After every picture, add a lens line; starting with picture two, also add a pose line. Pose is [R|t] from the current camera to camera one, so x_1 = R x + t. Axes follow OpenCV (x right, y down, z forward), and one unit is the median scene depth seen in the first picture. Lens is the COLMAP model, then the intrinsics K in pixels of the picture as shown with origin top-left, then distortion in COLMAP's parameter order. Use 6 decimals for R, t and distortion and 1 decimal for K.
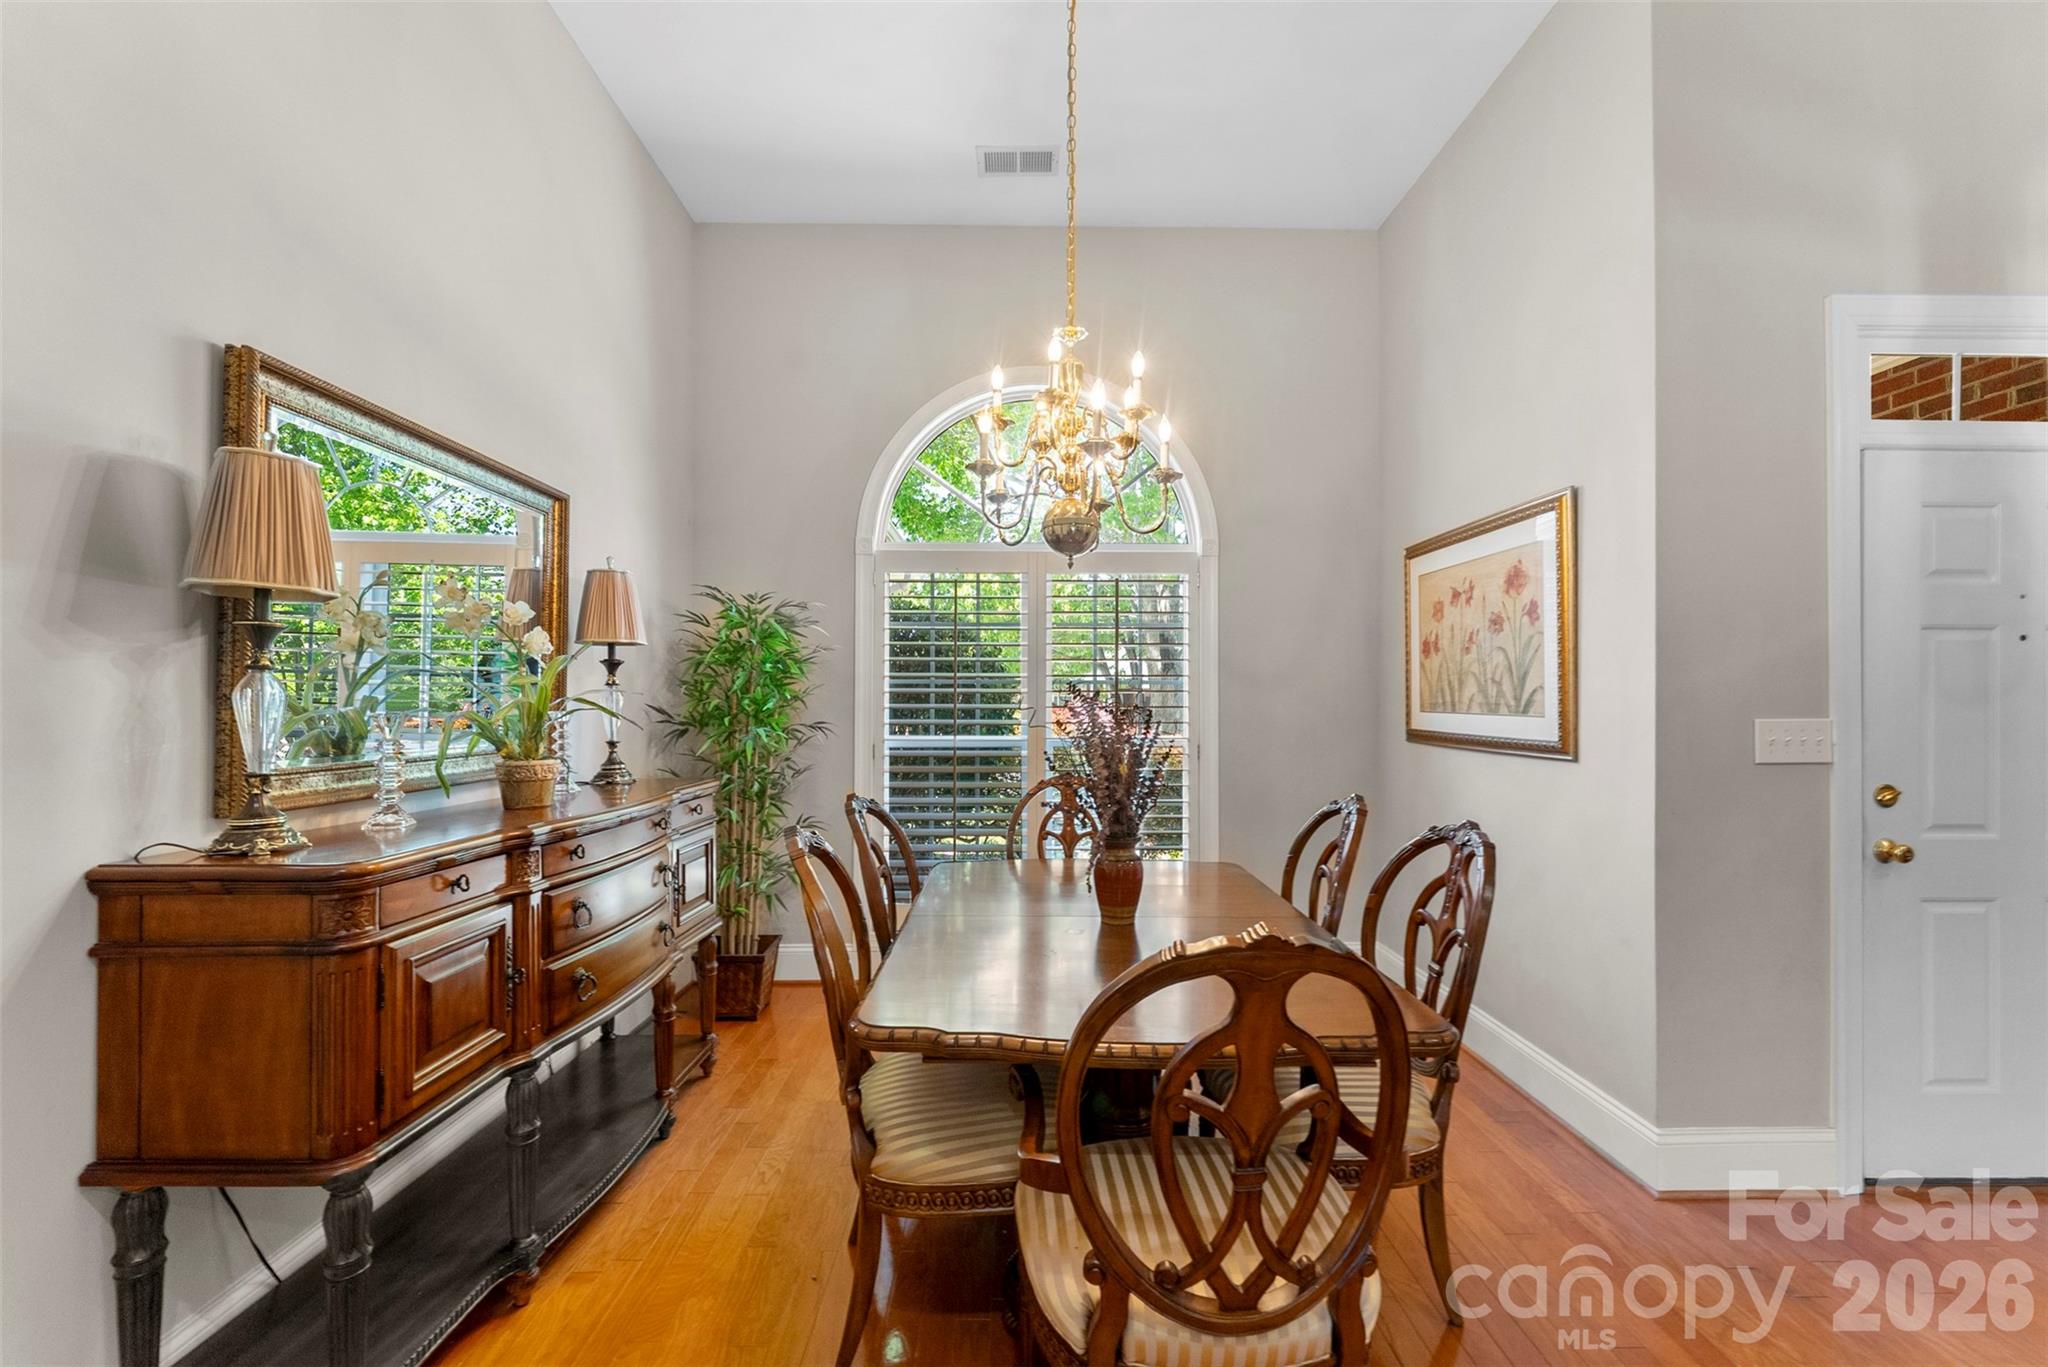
lens RADIAL K [[824.4, 0, 1021.3], [0, 824.4, 692.7], [0, 0, 1]] dist [-0.006845, 0.000730]
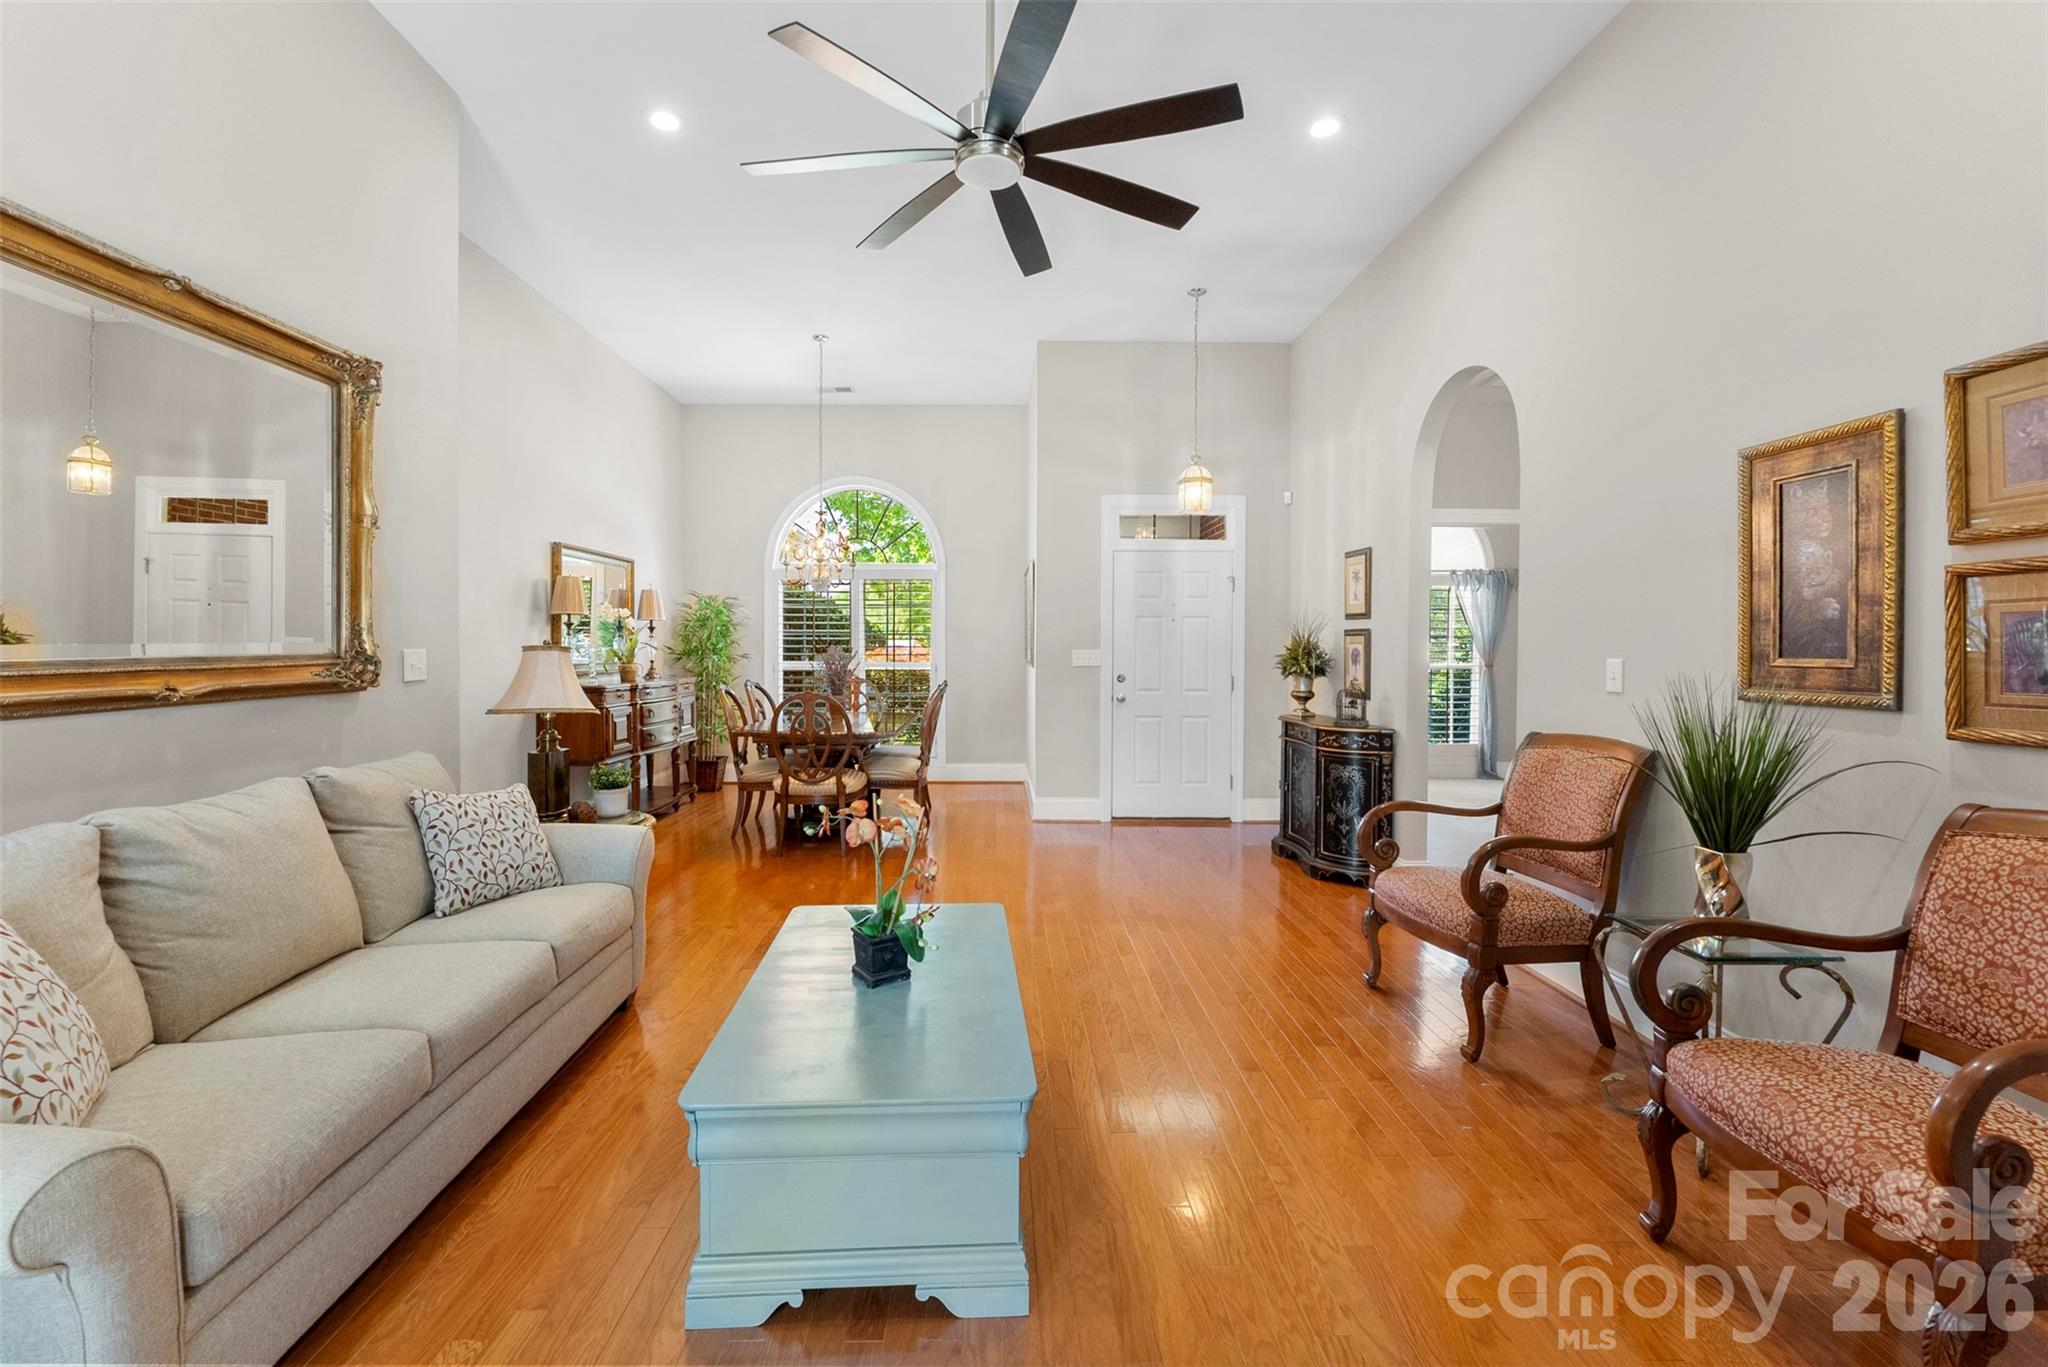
lens RADIAL K [[824.4, 0, 1007.0], [0, 824.4, 653.1], [0, 0, 1]] dist [-0.006845, 0.000730]
pose [[0.999975, 0.000518, 0.007042, 0.523434], [-0.000659, 0.999799, 0.020036, -0.011281], [-0.007030, -0.020040, 0.999774, -1.411204]]
